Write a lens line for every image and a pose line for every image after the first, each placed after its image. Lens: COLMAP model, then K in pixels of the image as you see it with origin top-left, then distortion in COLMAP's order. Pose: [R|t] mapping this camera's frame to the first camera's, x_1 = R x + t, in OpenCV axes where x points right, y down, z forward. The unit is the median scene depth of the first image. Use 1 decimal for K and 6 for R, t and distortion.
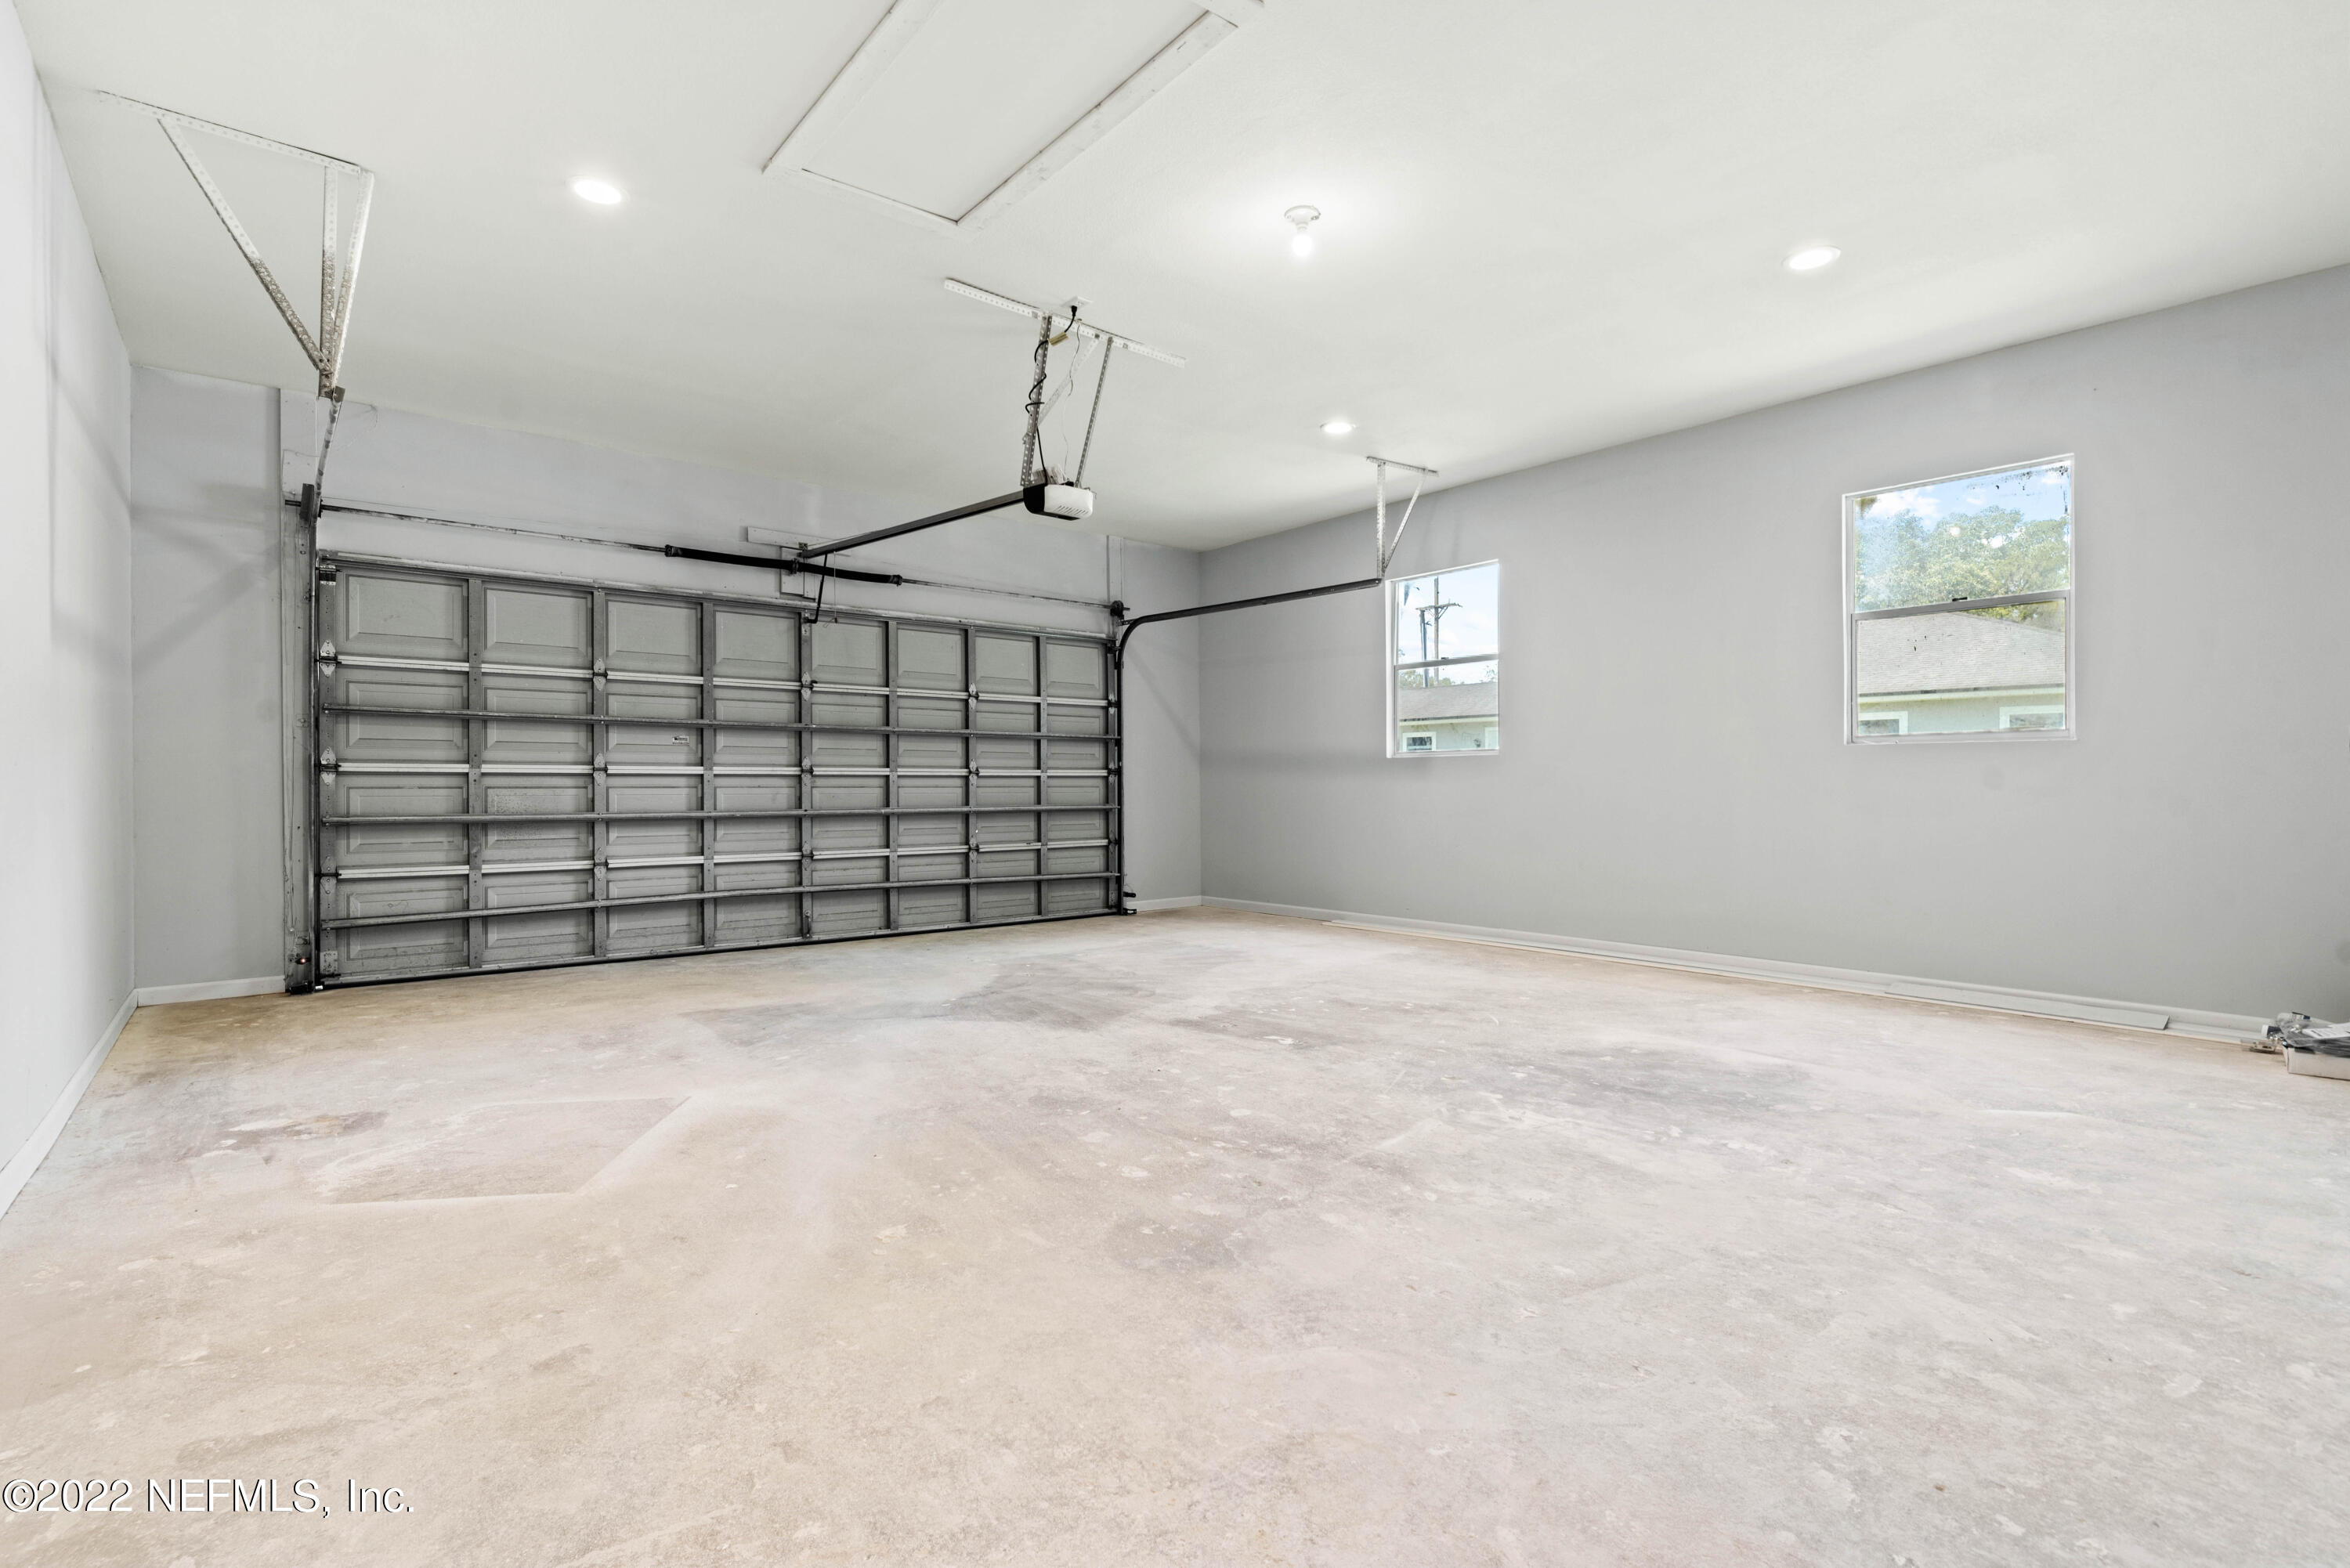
lens RADIAL K [[1118.7, 0, 1172.4], [0, 1118.7, 791.2], [0, 0, 1]] dist [0.000152, 0.000208]
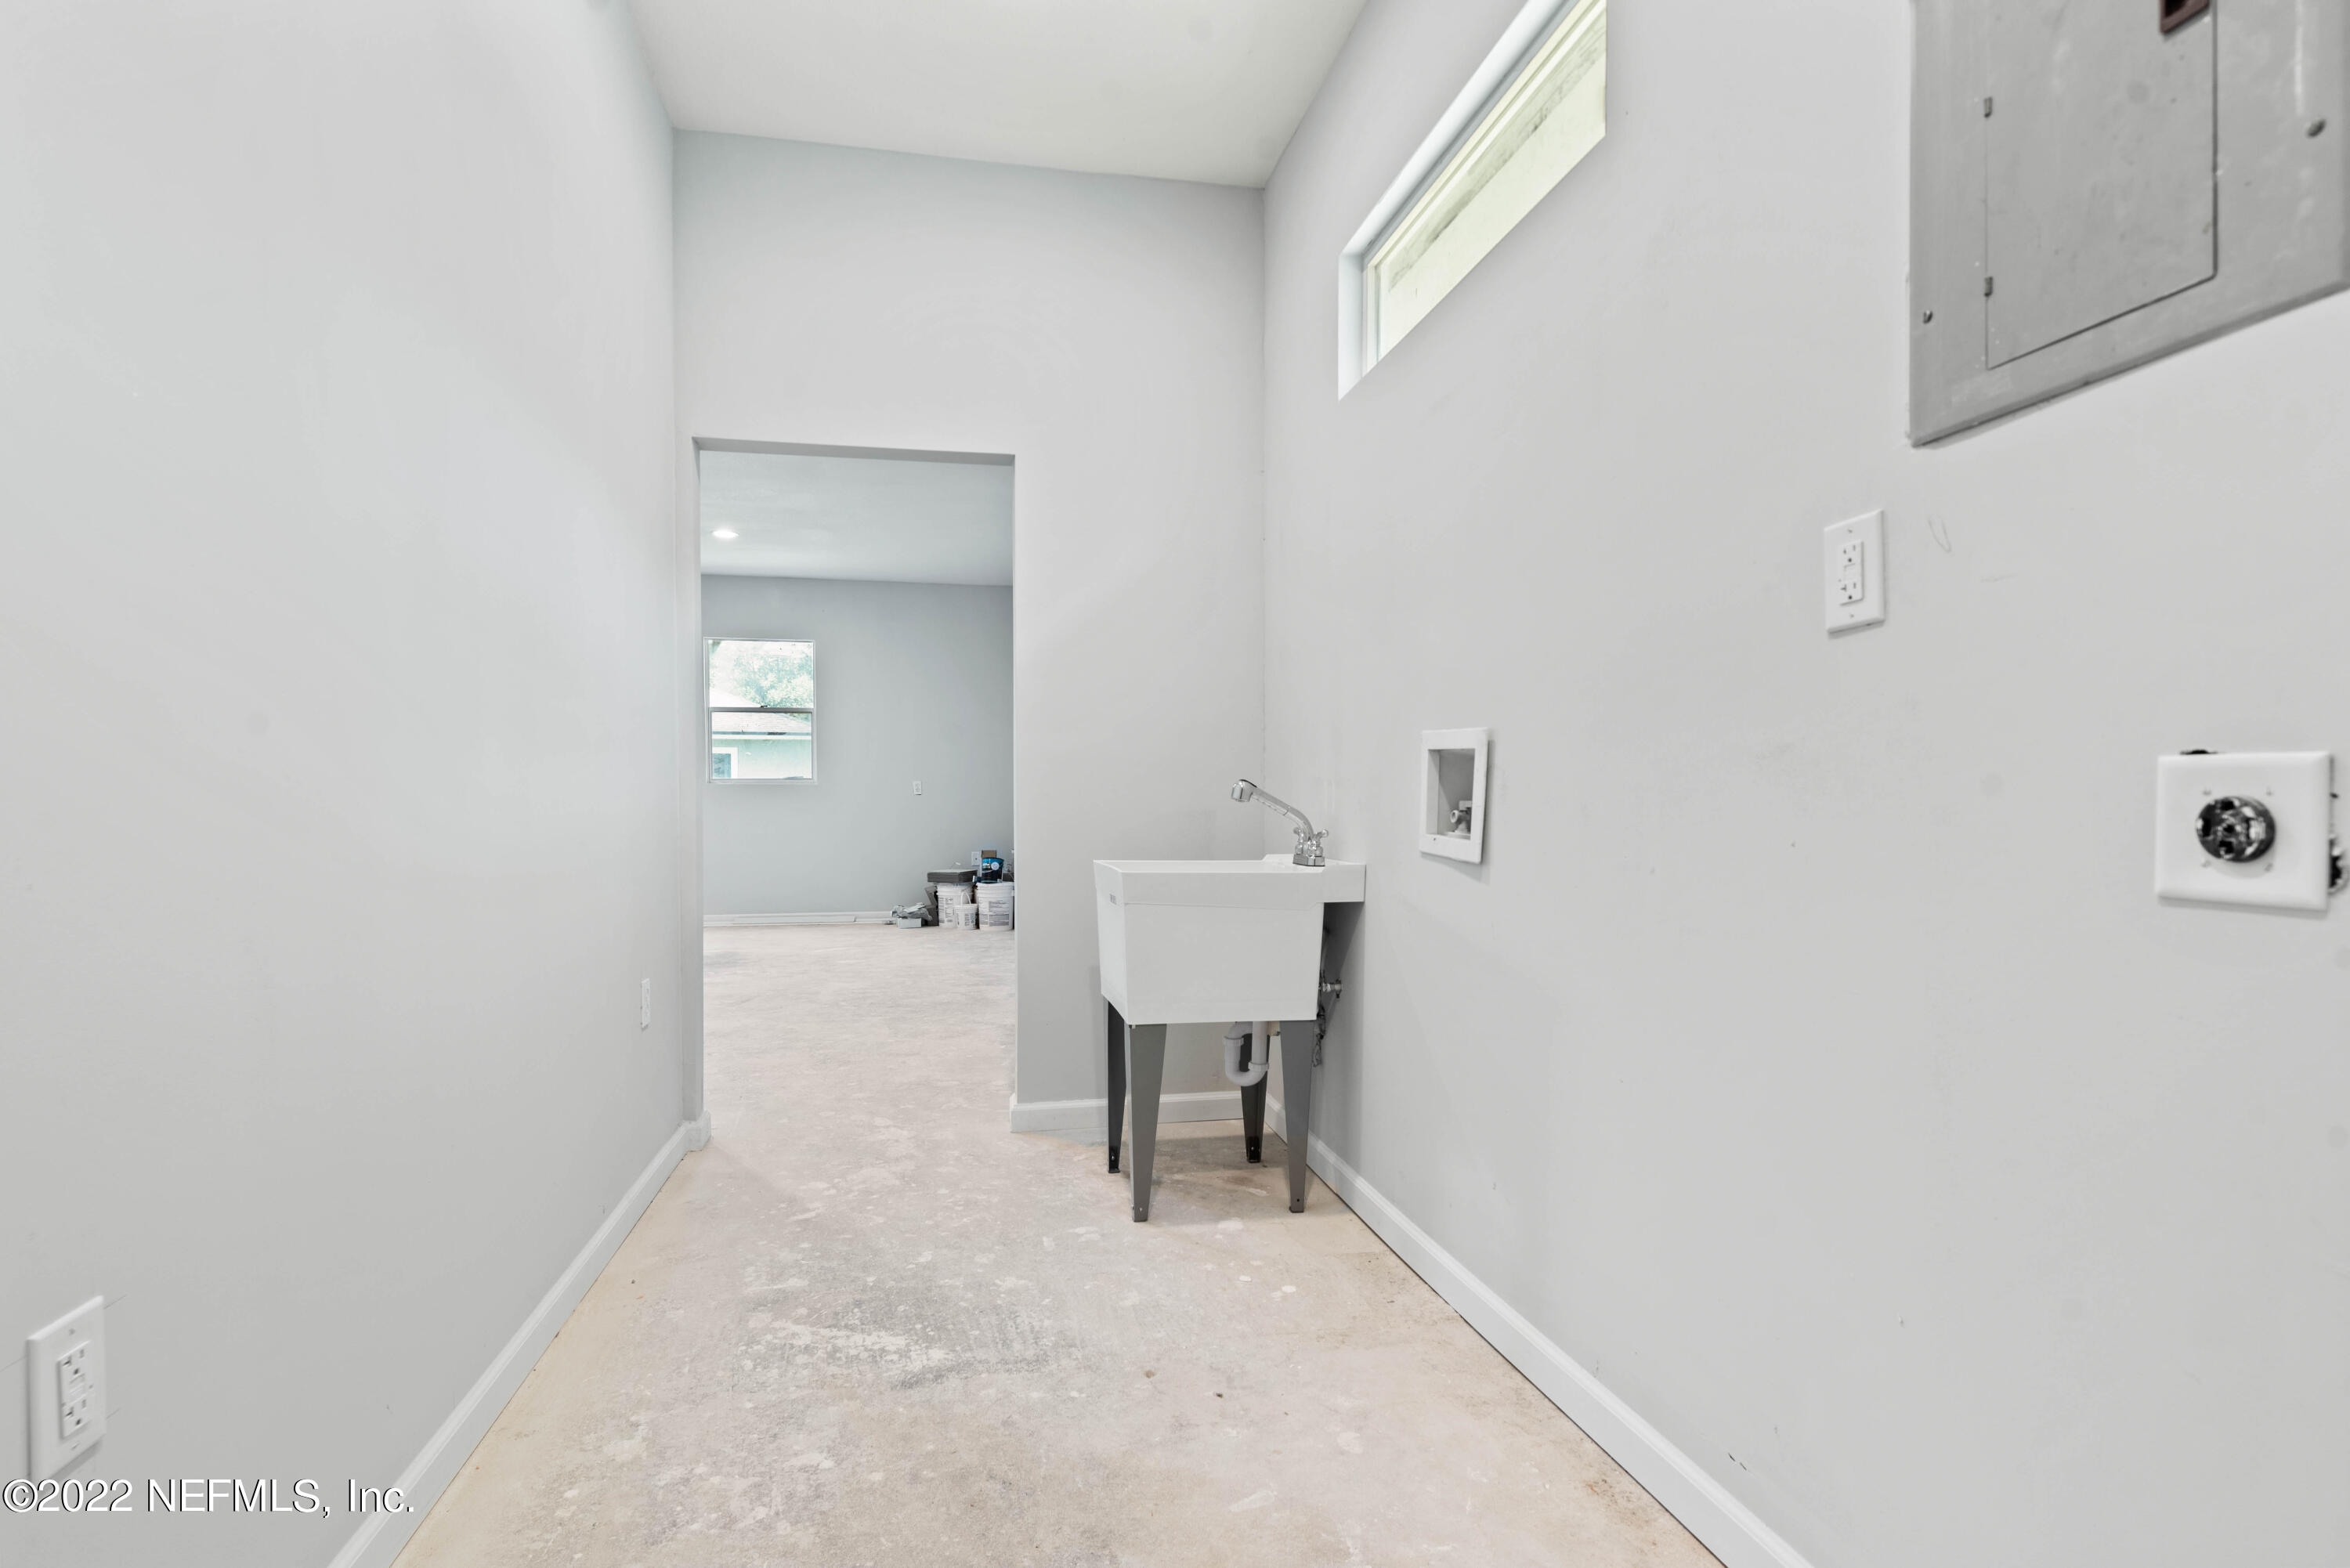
lens RADIAL K [[1118.7, 0, 1172.4], [0, 1118.7, 791.2], [0, 0, 1]] dist [0.000152, 0.000208]
pose [[0.470955, 0.009666, 0.882104, -0.713367], [0.002732, 0.999919, -0.012416, -0.008949], [-0.882153, 0.008257, 0.470890, -0.544884]]
